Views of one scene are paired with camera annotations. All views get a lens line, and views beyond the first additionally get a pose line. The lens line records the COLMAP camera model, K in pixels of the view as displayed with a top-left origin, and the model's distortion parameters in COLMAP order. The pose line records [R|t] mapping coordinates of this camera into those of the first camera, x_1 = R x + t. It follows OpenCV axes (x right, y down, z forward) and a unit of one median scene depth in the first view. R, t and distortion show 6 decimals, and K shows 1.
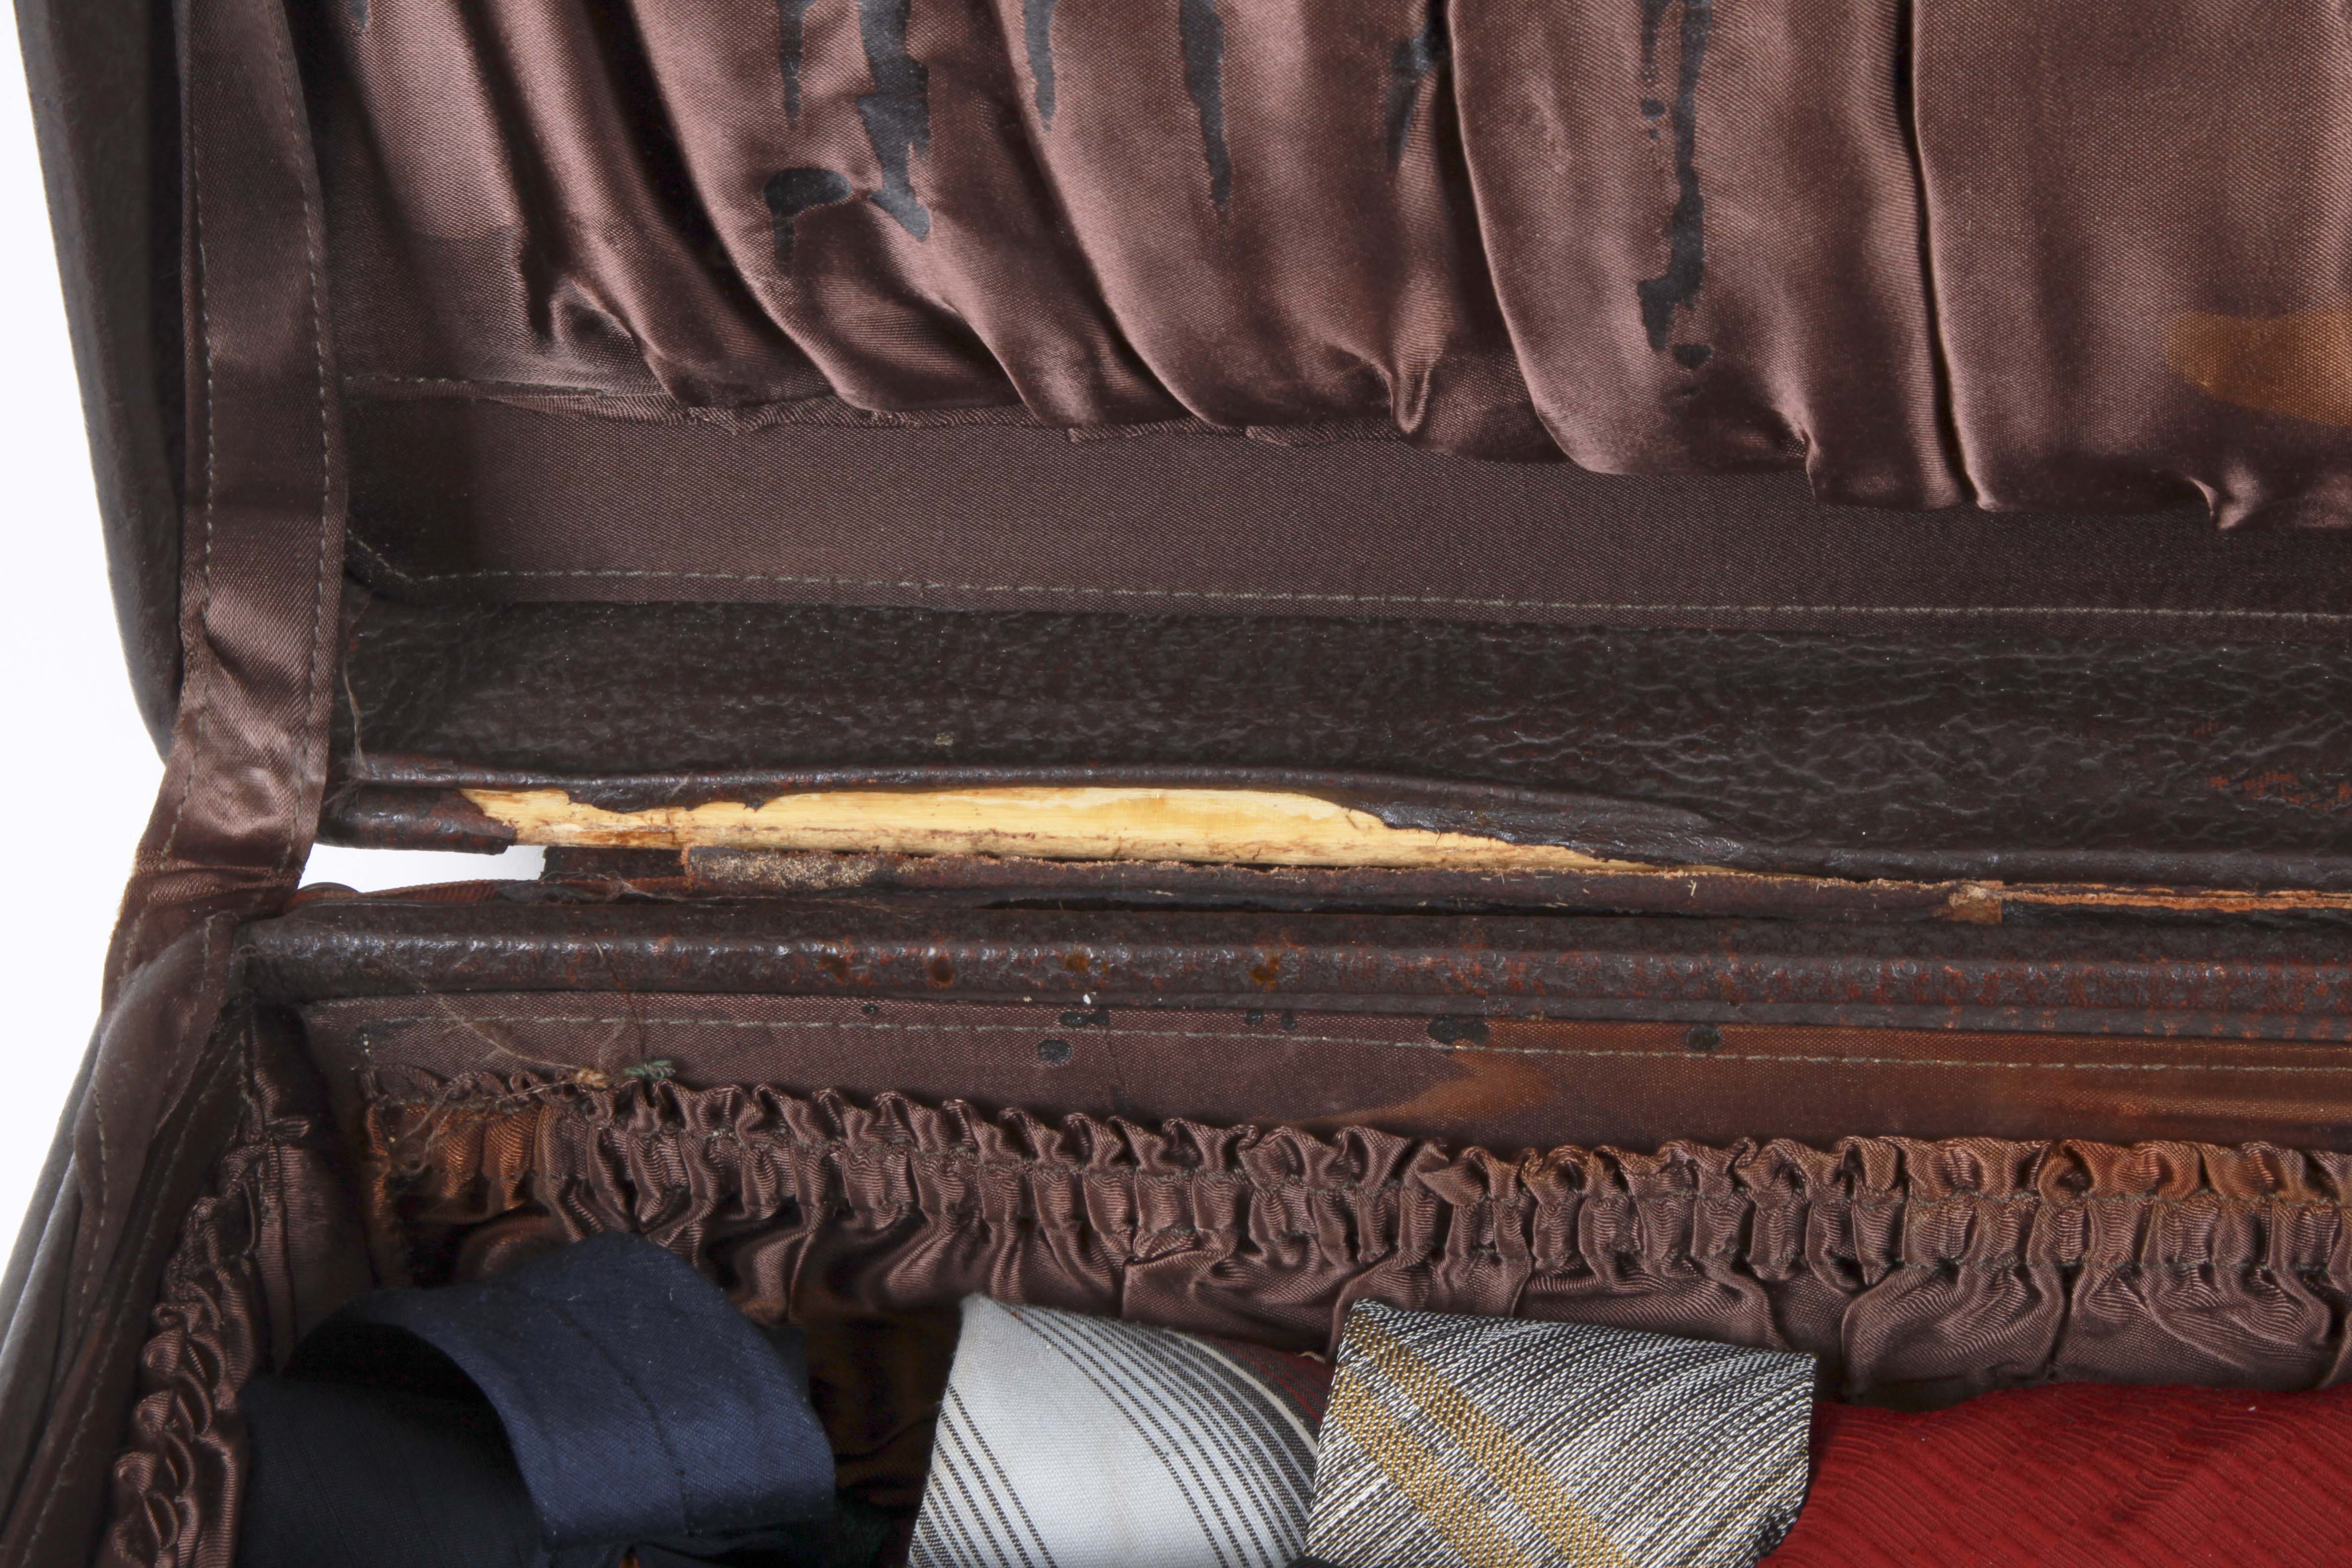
lens RADIAL K [[5712.2, 0, 1211.8], [0, 5712.2, 766.6], [0, 0, 1]] dist [0.089470, 0.000000]
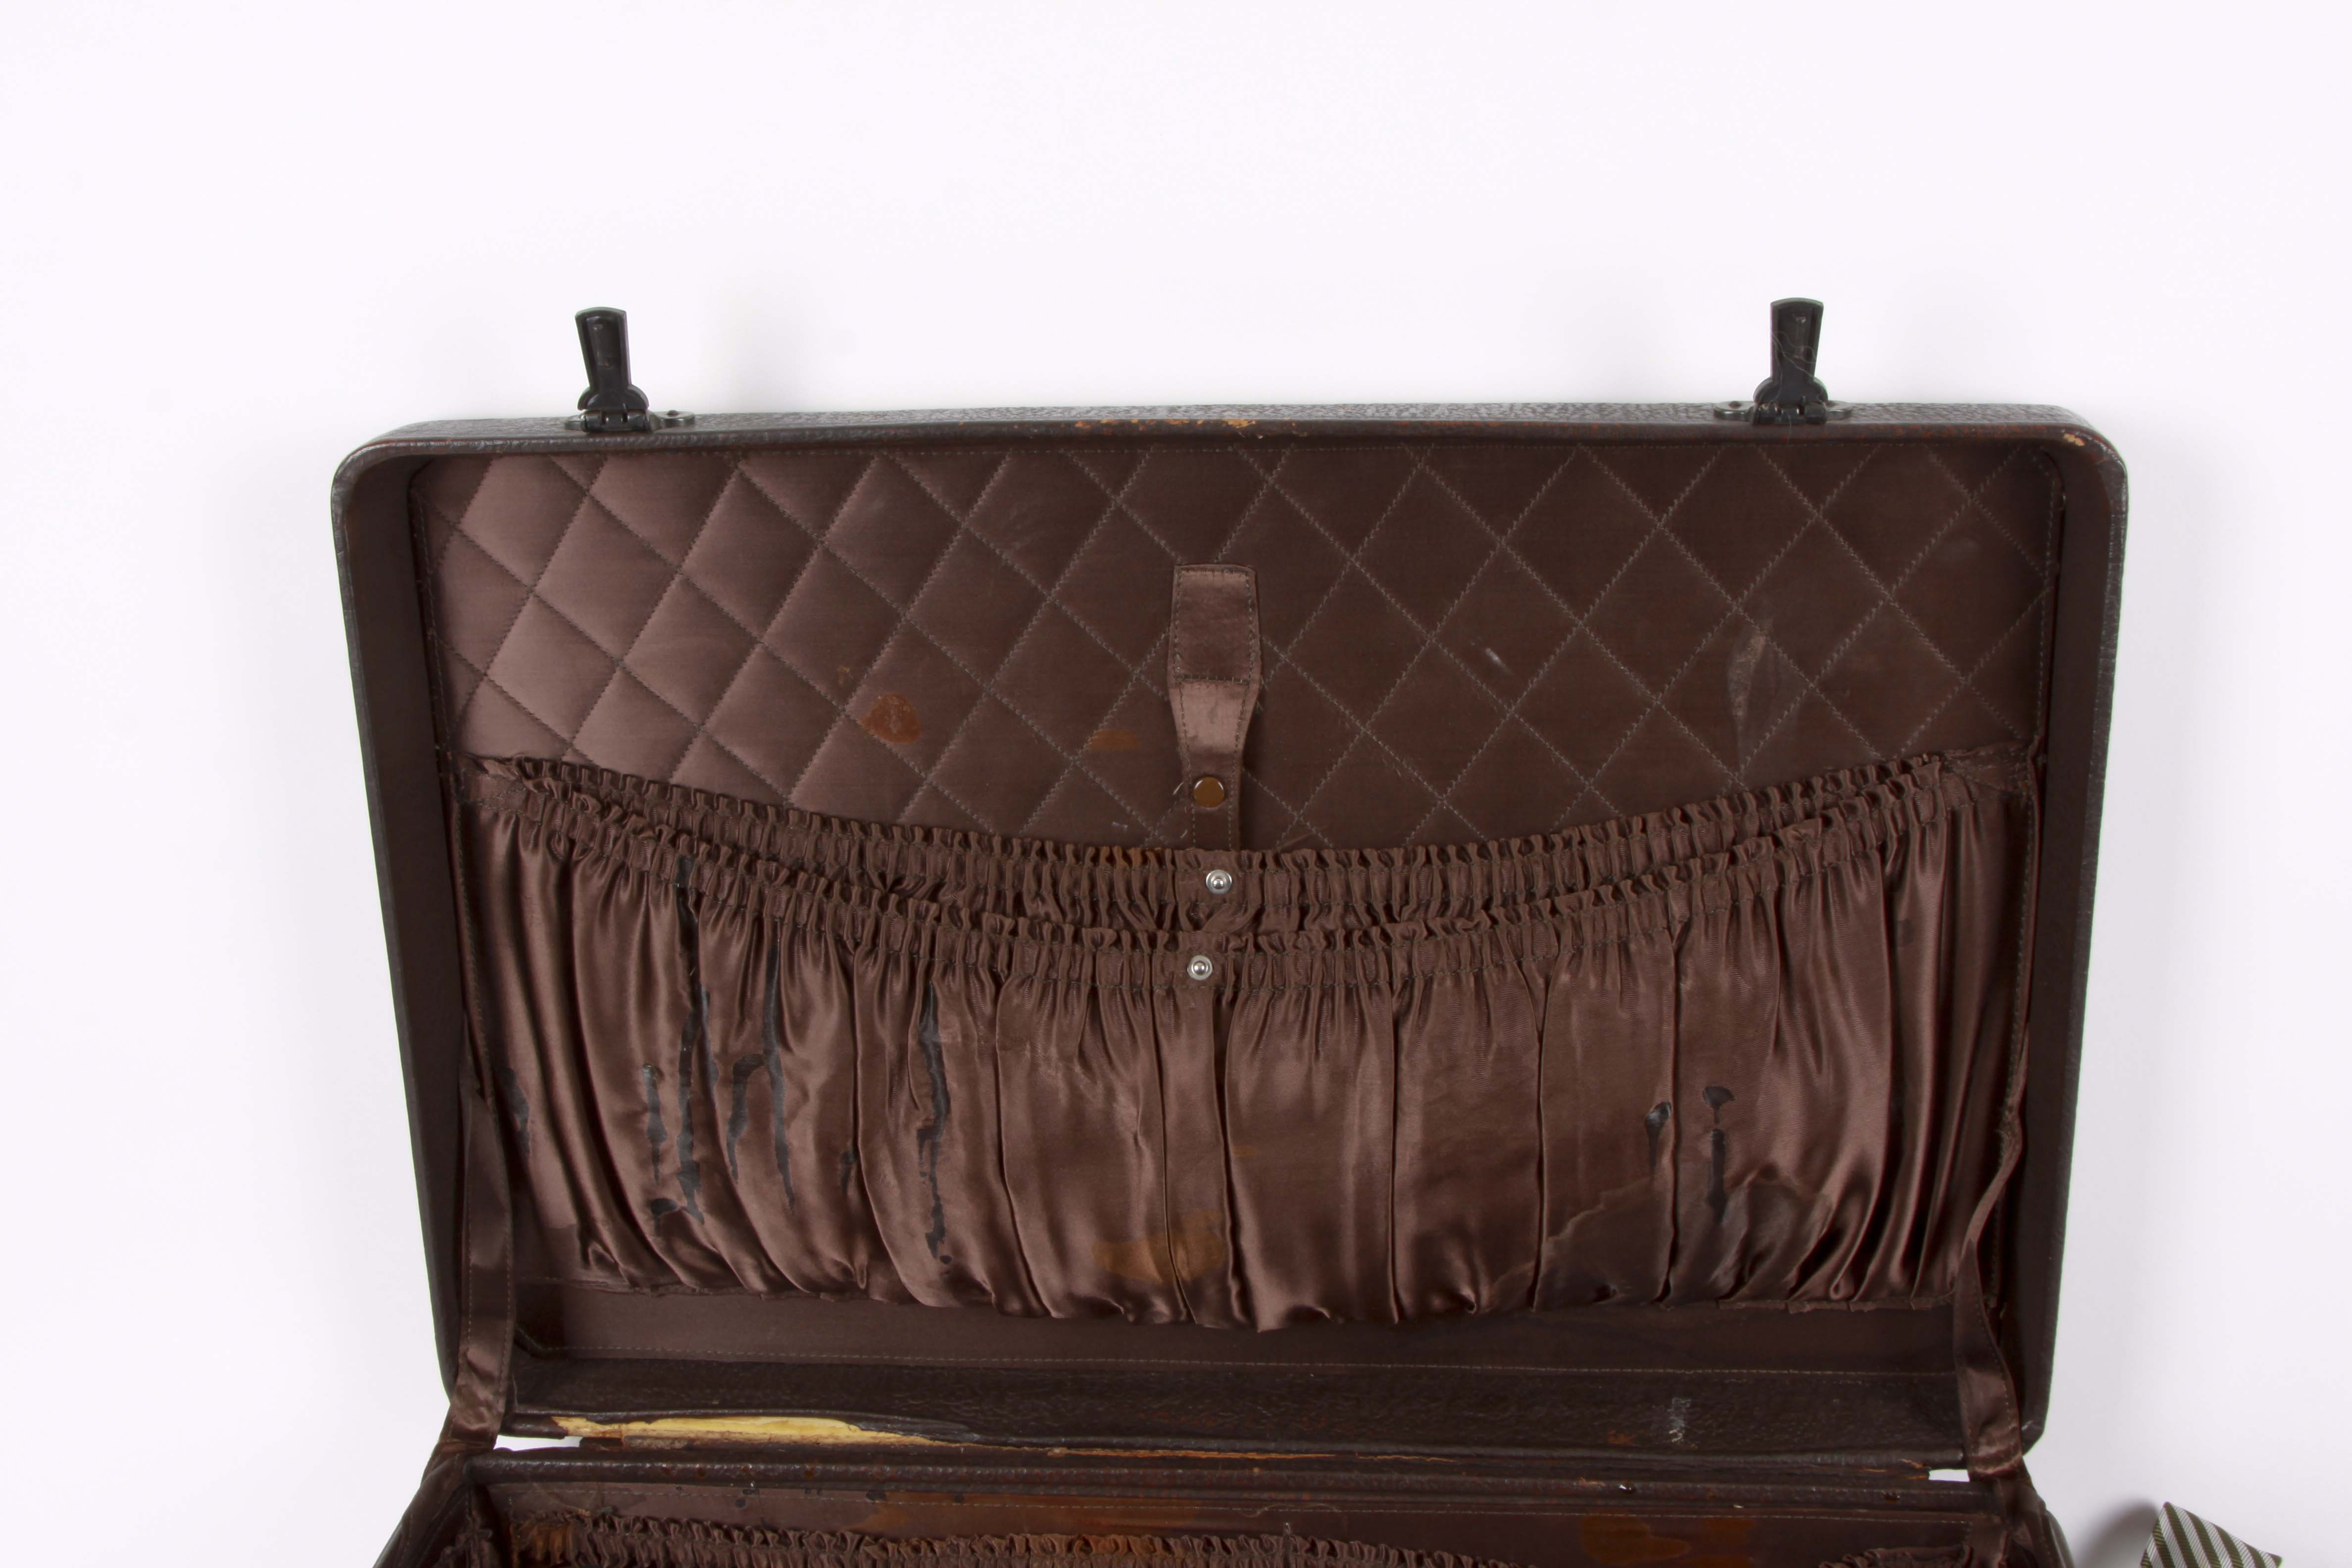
lens RADIAL K [[2675.0, 0, 1185.6], [0, 2675.0, 809.3], [0, 0, 1]] dist [-0.095394, 0.000000]
pose [[0.999943, 0.003384, 0.010092, 0.185161], [-0.000047, 0.949493, -0.313788, 0.137942], [-0.010644, 0.313769, 0.949440, -0.403360]]
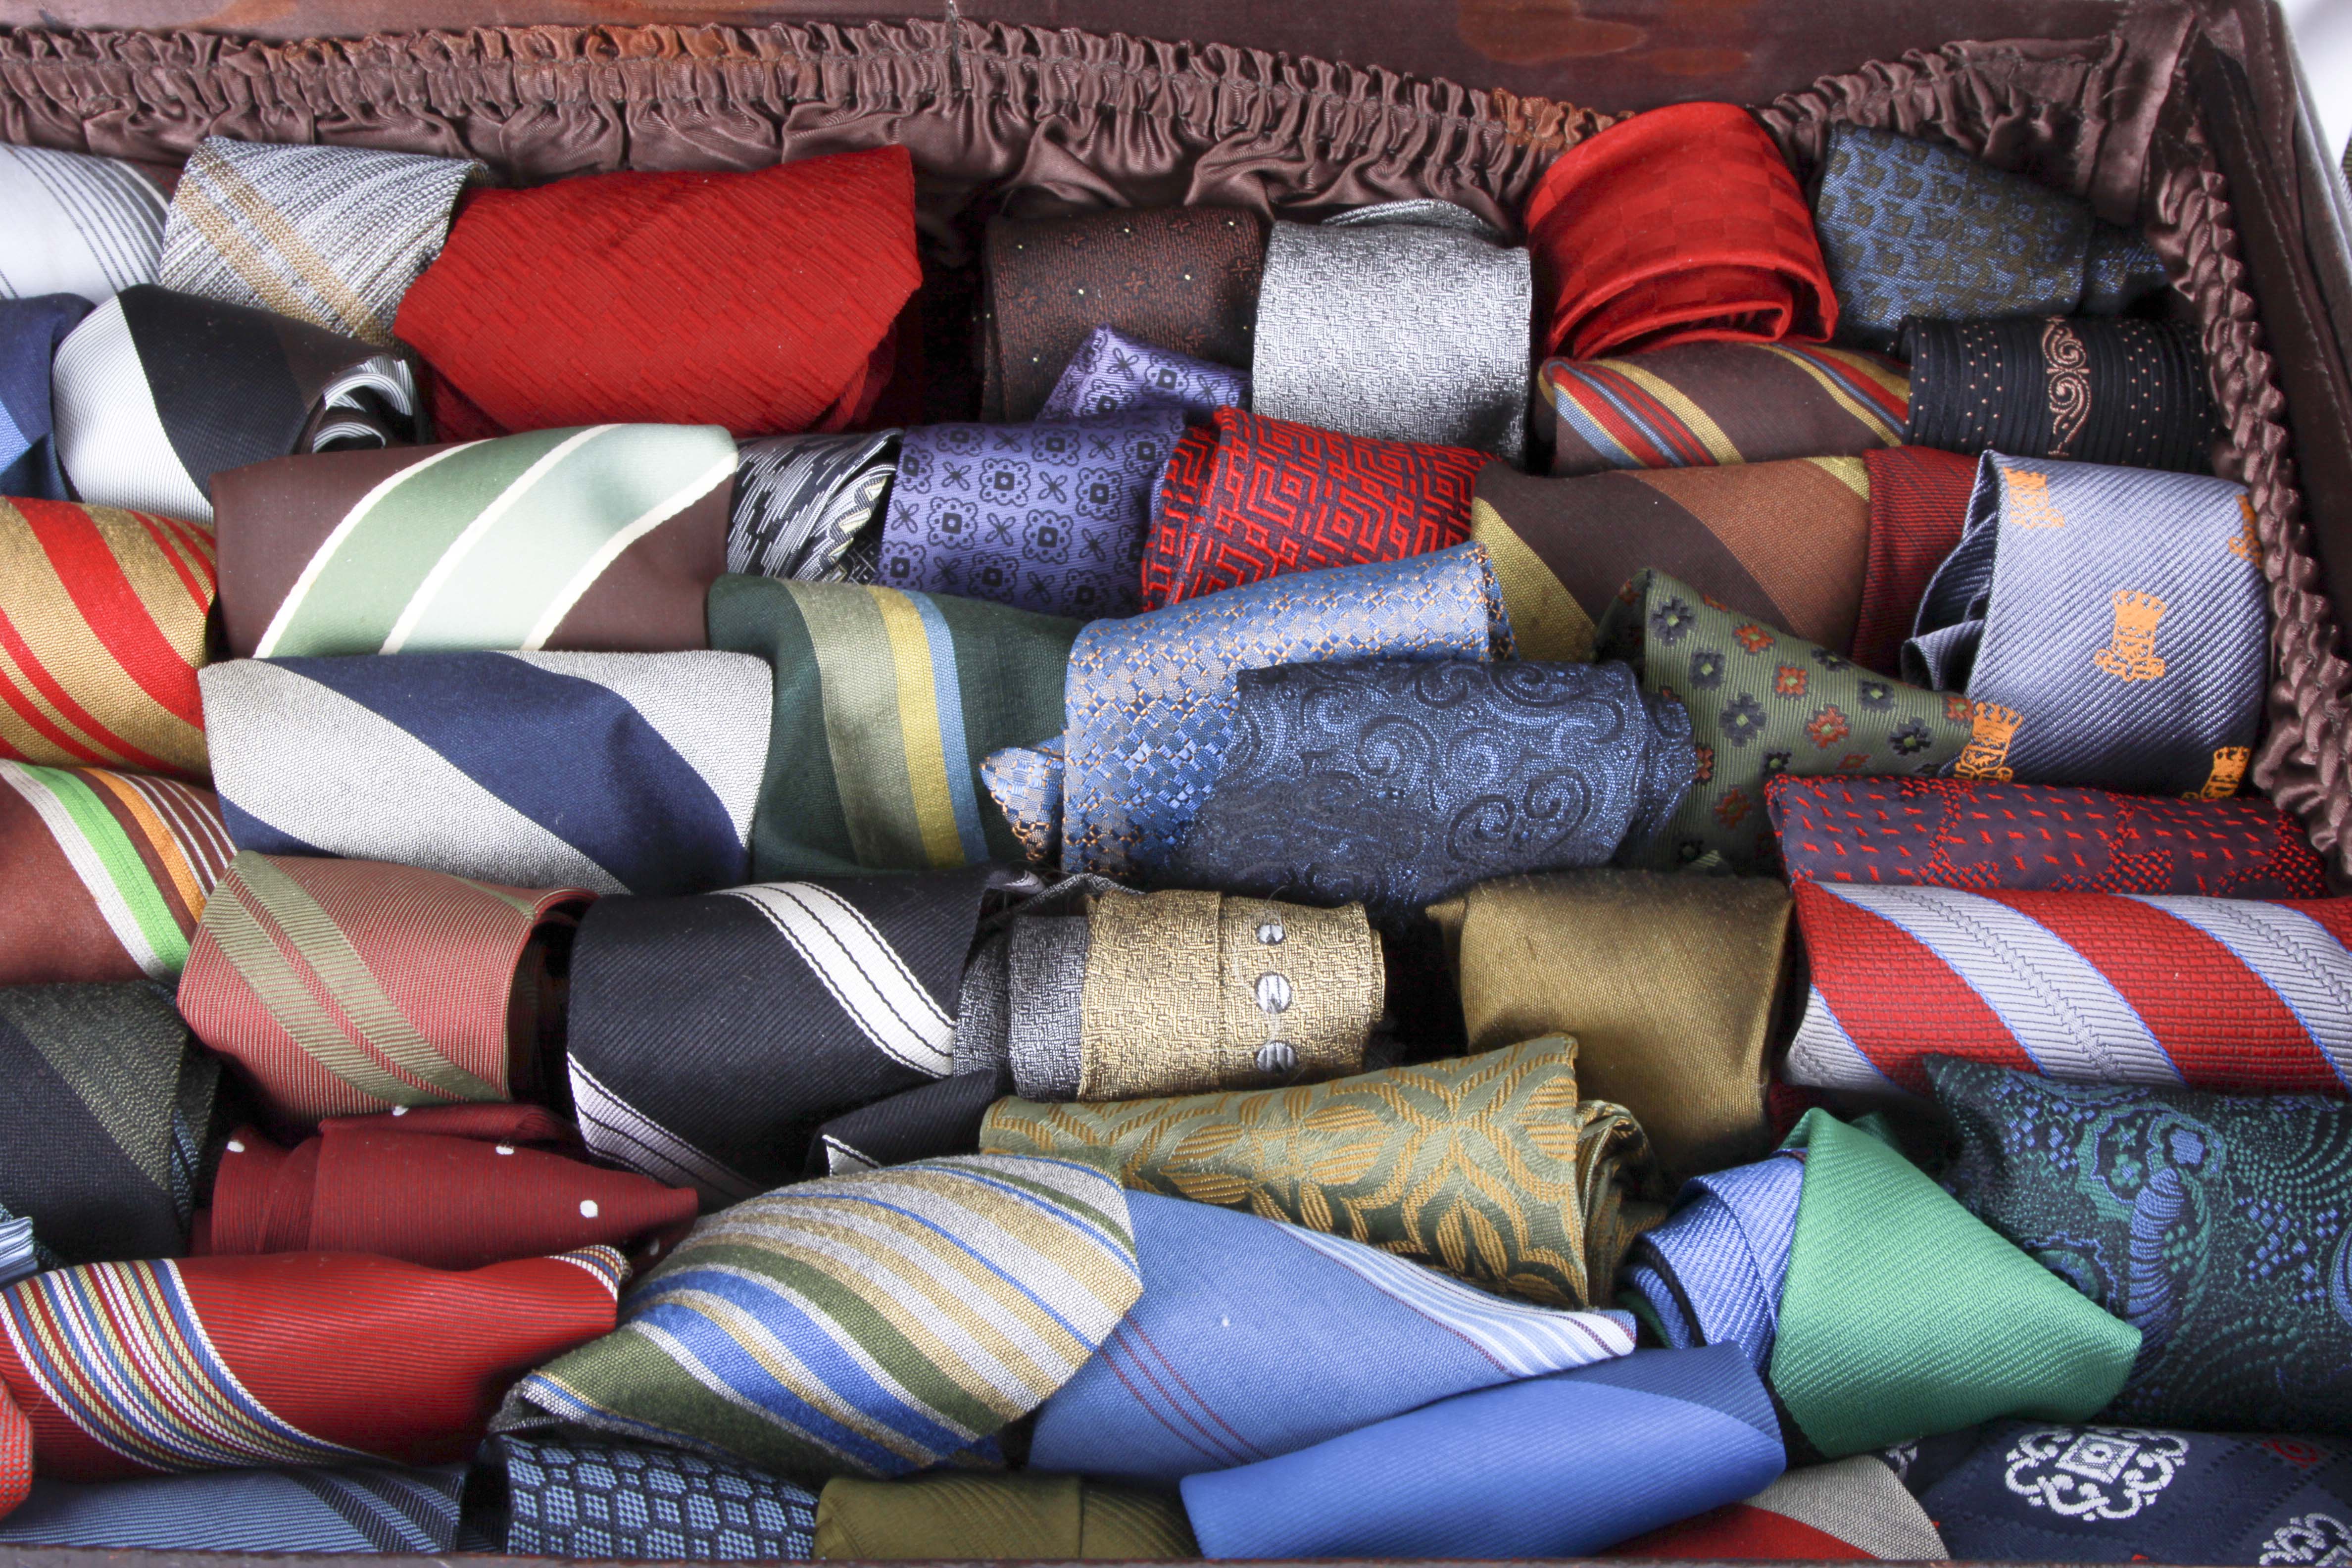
lens RADIAL K [[3050.5, 0, 1171.4], [0, 3050.5, 774.9], [0, 0, 1]] dist [-0.066664, 0.000000]
pose [[0.997736, -0.033617, 0.058241, 0.255750], [0.016992, 0.964003, 0.265346, 0.043582], [-0.065065, -0.263756, 0.962393, 0.069172]]
